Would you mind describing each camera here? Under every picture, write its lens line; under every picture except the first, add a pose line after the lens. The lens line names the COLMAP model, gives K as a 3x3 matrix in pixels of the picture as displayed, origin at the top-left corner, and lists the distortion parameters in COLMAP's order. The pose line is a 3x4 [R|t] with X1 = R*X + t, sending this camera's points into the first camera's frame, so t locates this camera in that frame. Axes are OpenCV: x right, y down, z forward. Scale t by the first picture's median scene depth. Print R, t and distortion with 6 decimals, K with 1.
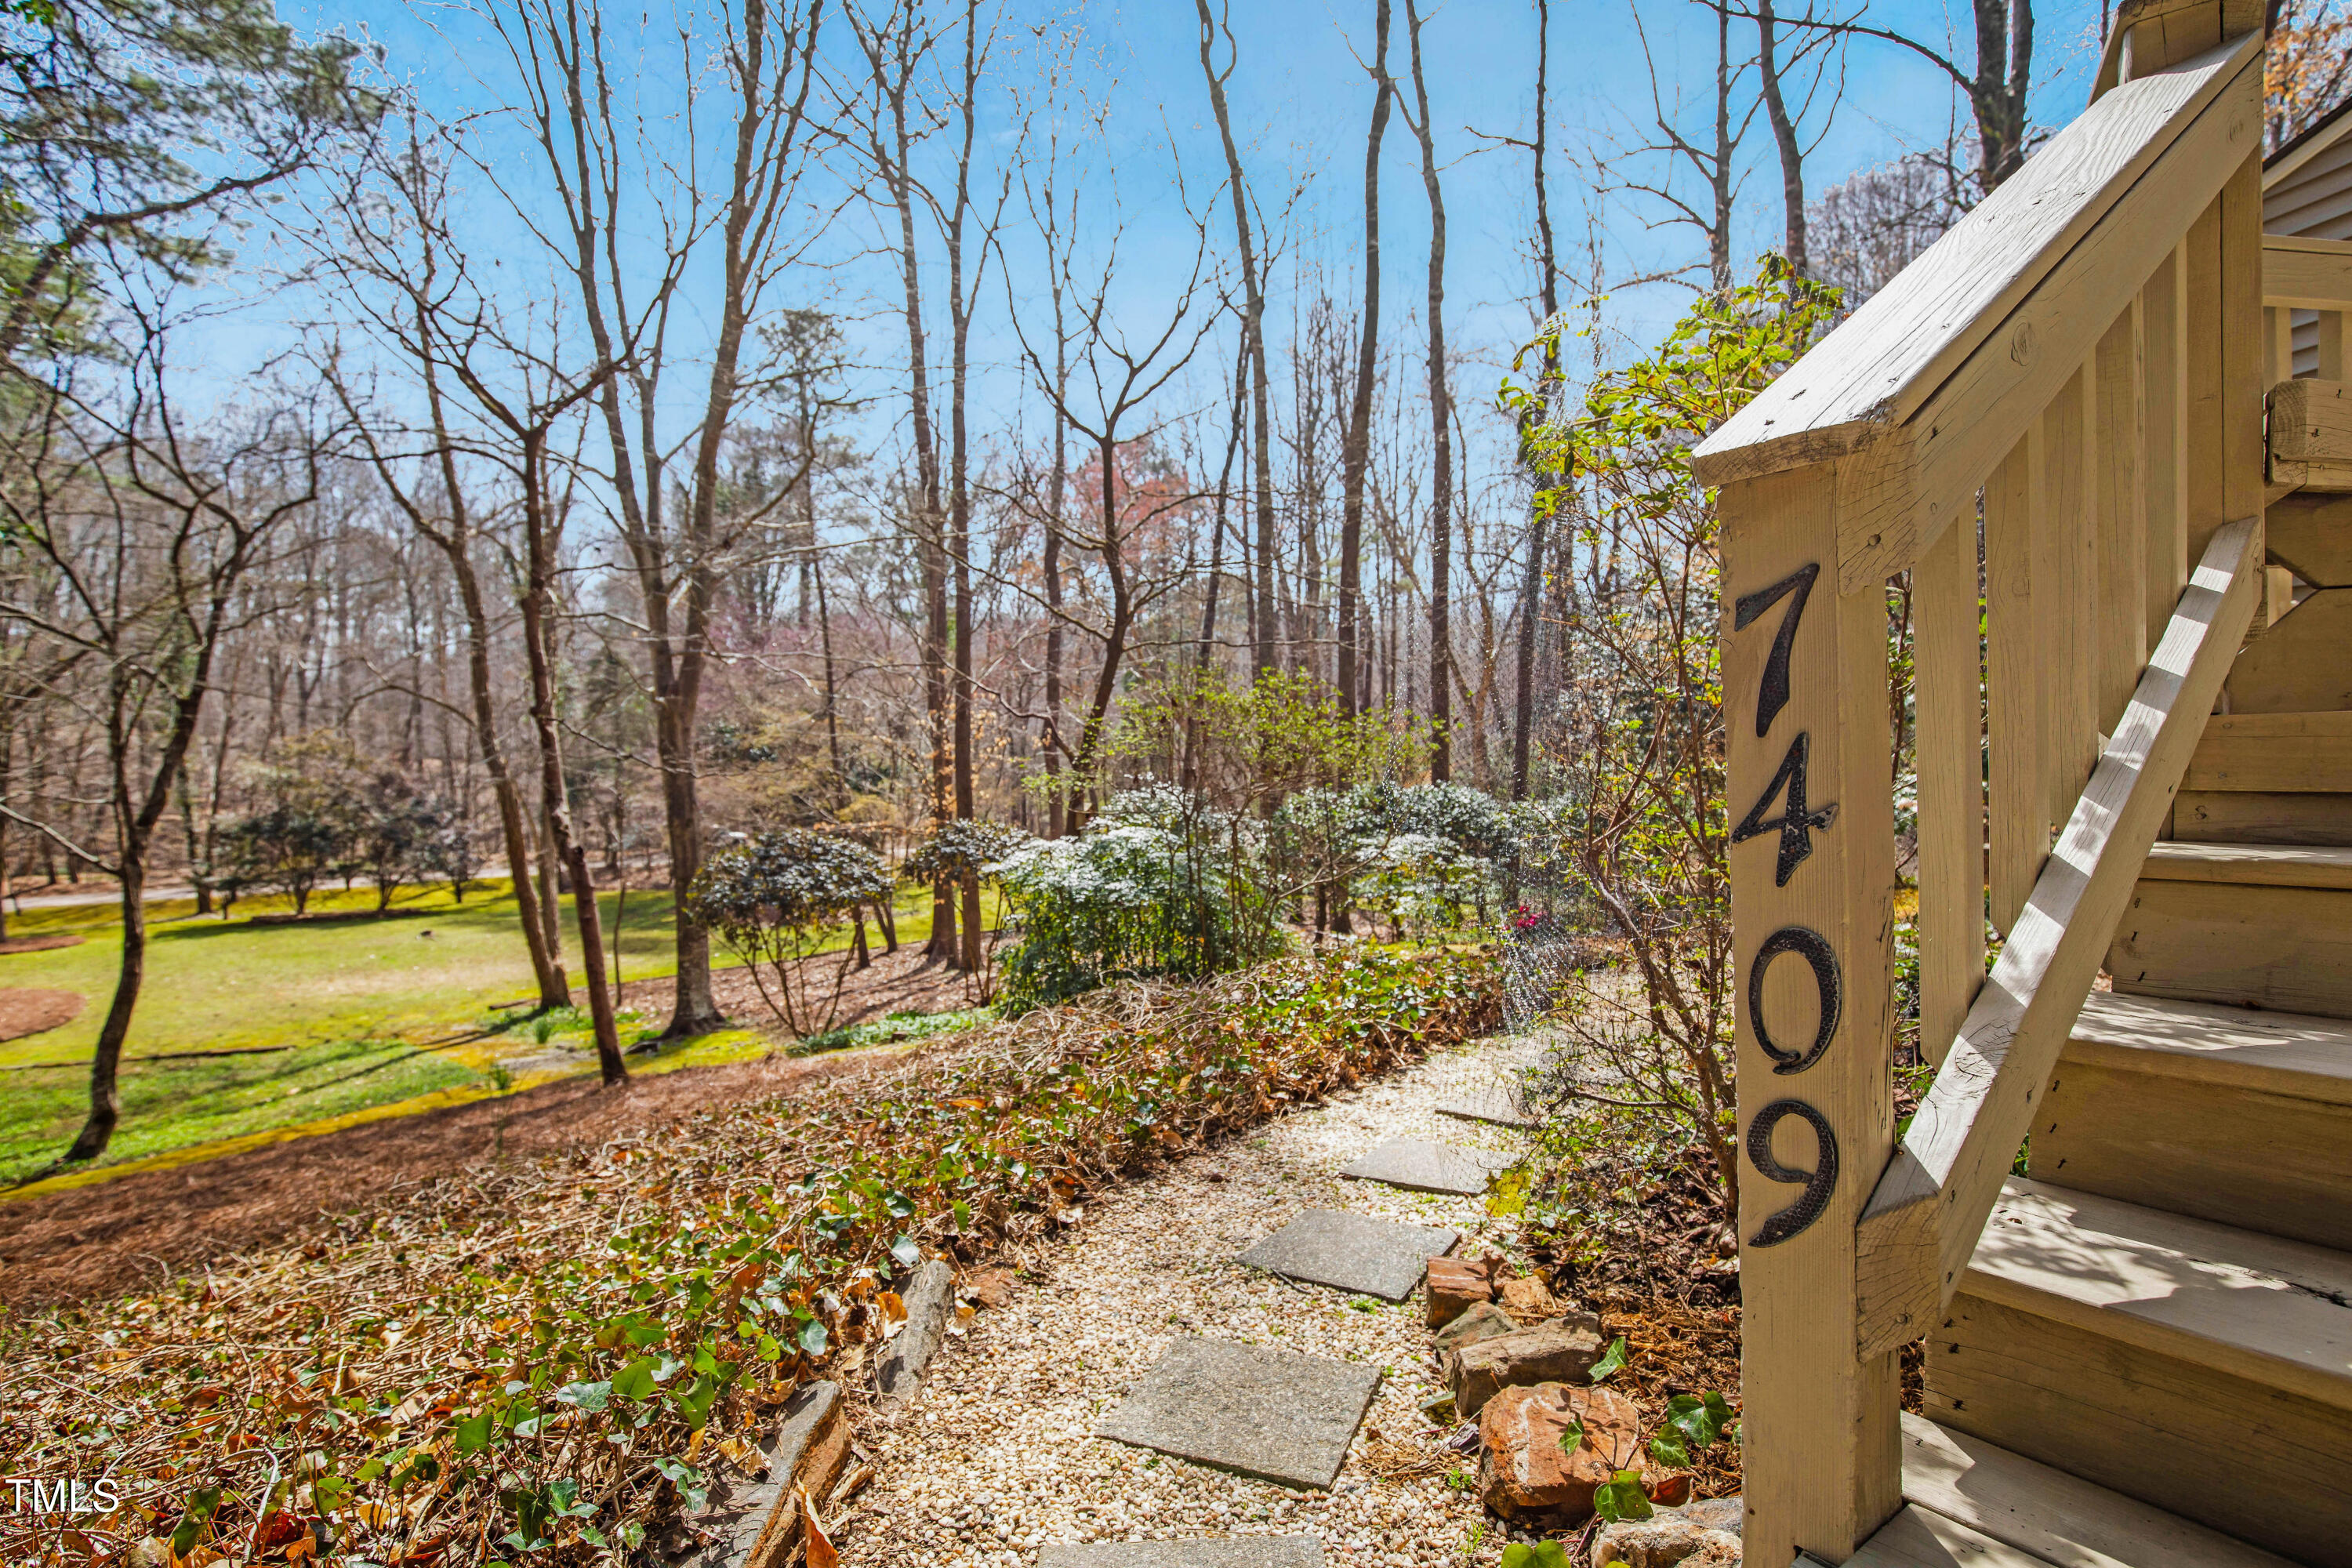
lens RADIAL K [[1222.6, 0, 1063.3], [0, 1222.6, 795.2], [0, 0, 1]] dist [-0.041791, 0.014174]
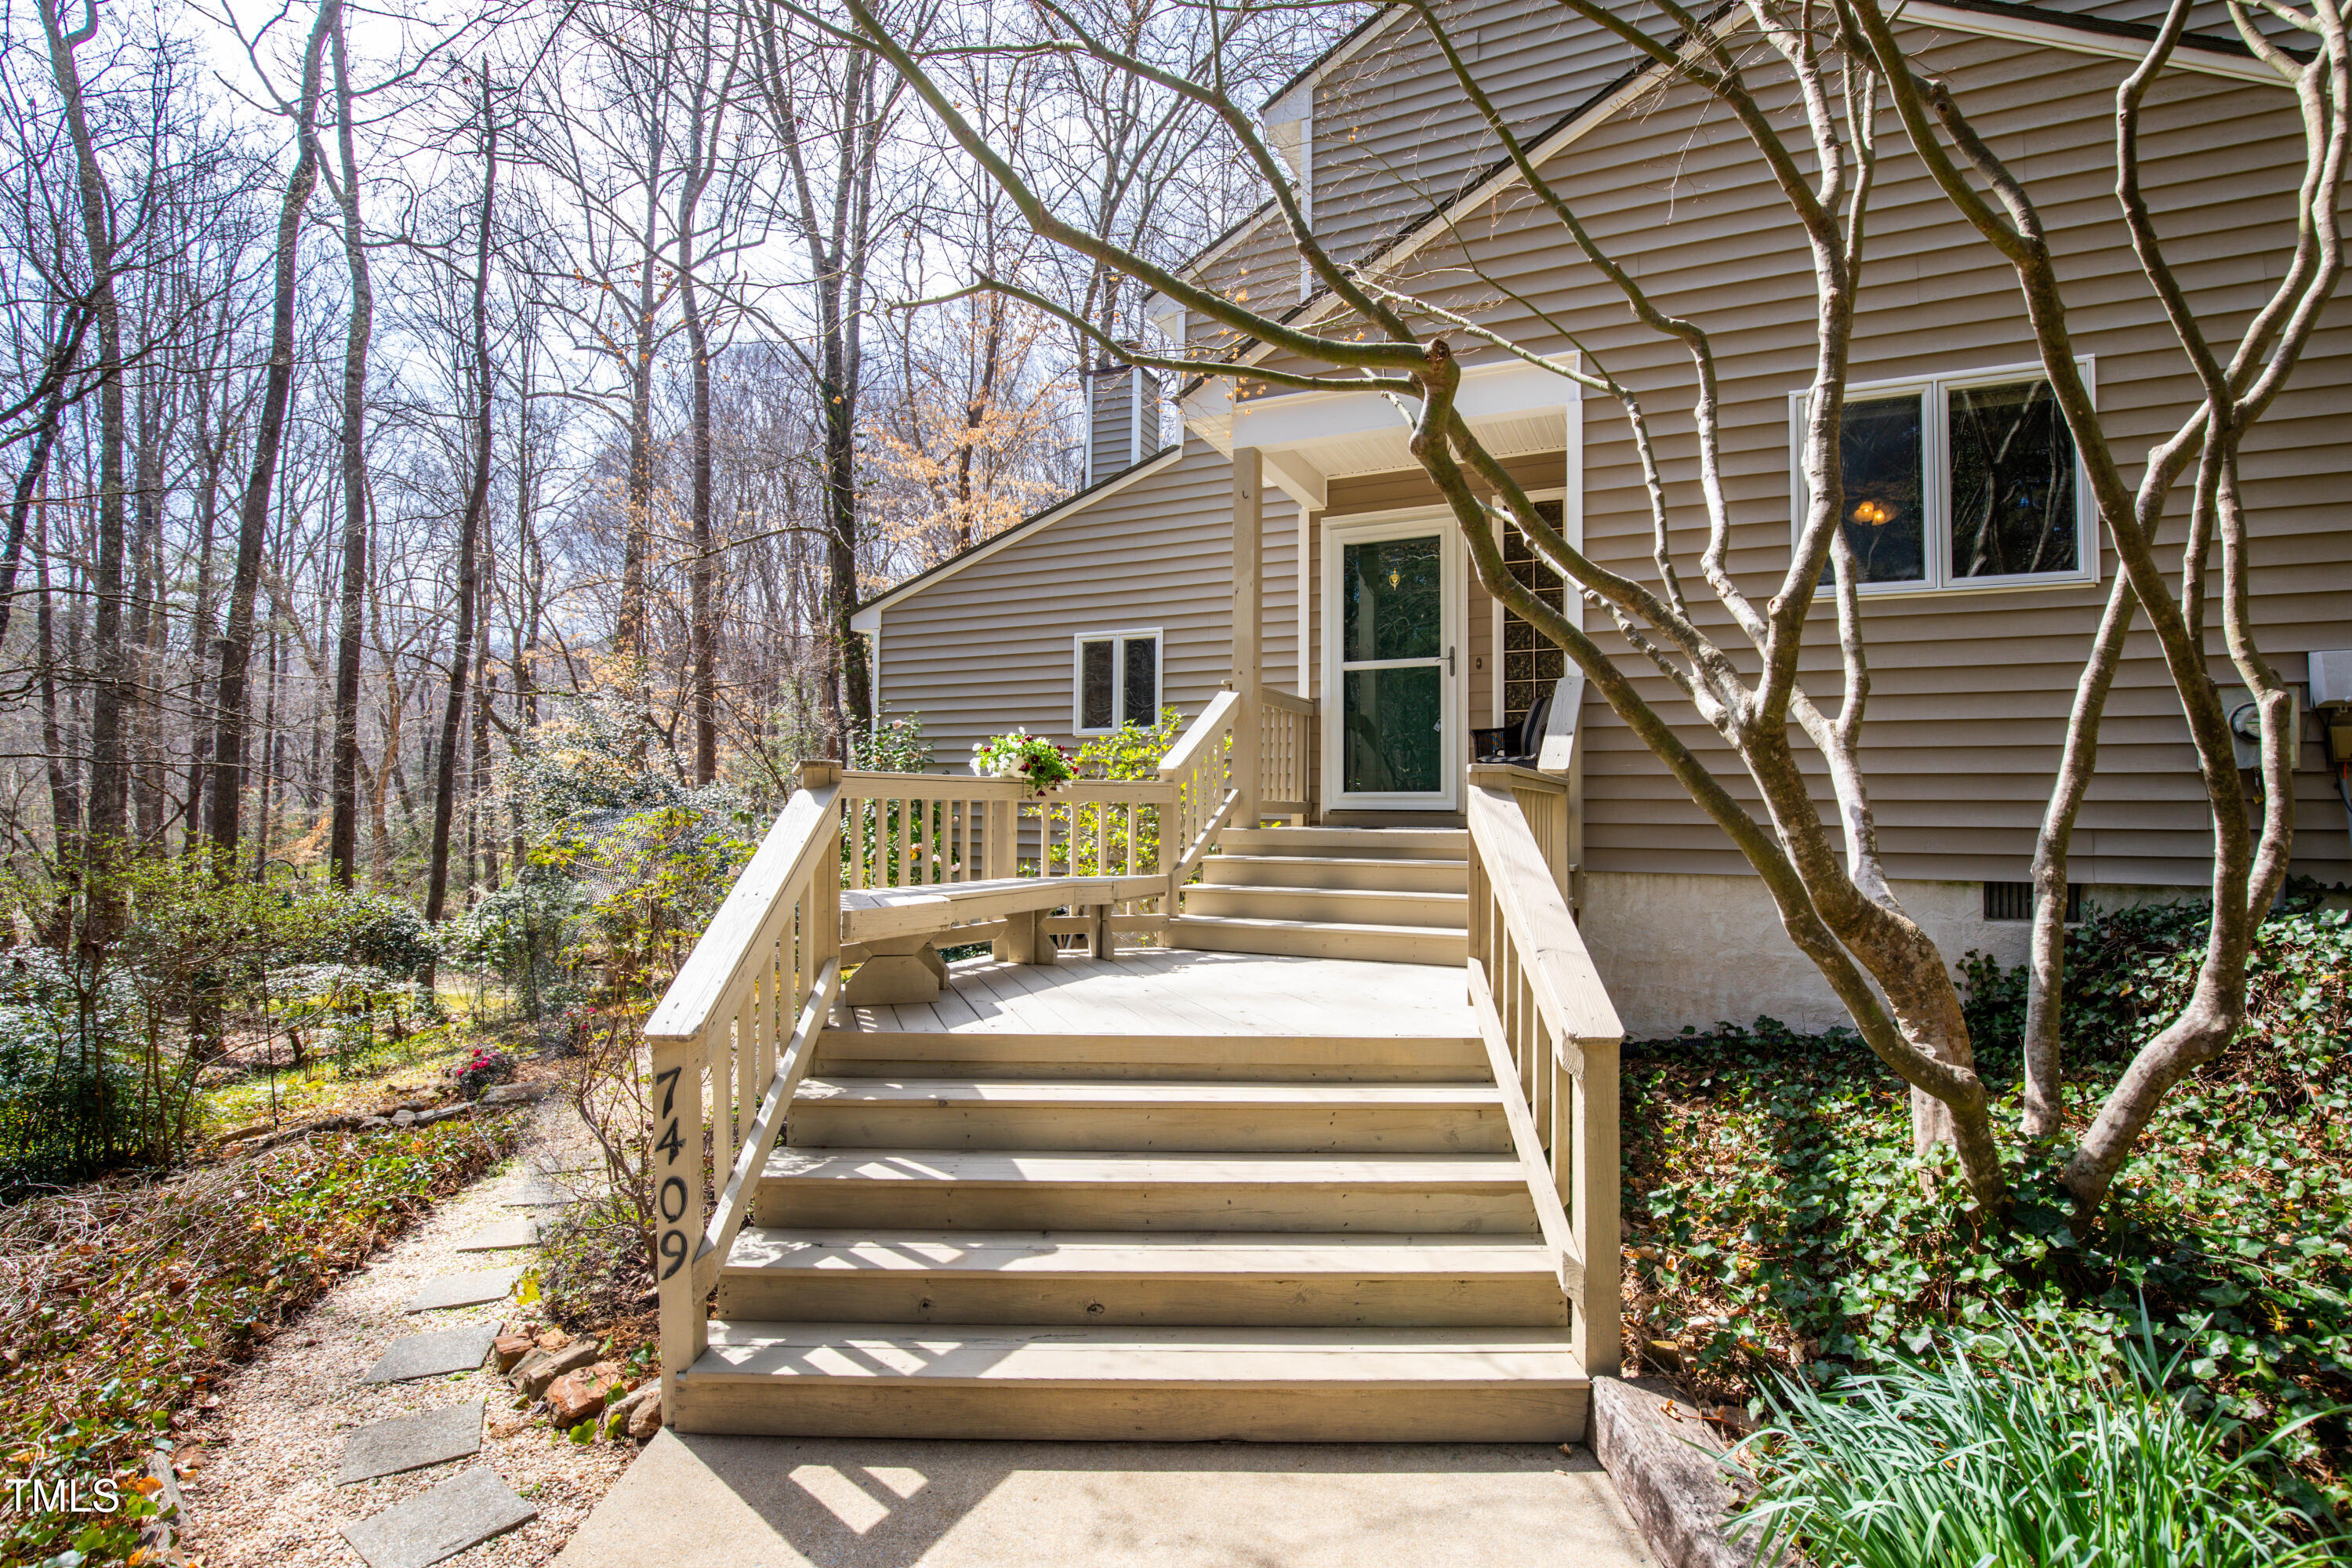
lens RADIAL K [[1113.9, 0, 1197.1], [0, 1113.9, 784.5], [0, 0, 1]] dist [-0.038104, 0.009990]
pose [[0.563410, 0.041949, 0.825111, -0.541784], [0.020382, 0.997700, -0.064641, -0.360282], [-0.825926, 0.053237, 0.561260, -0.937061]]
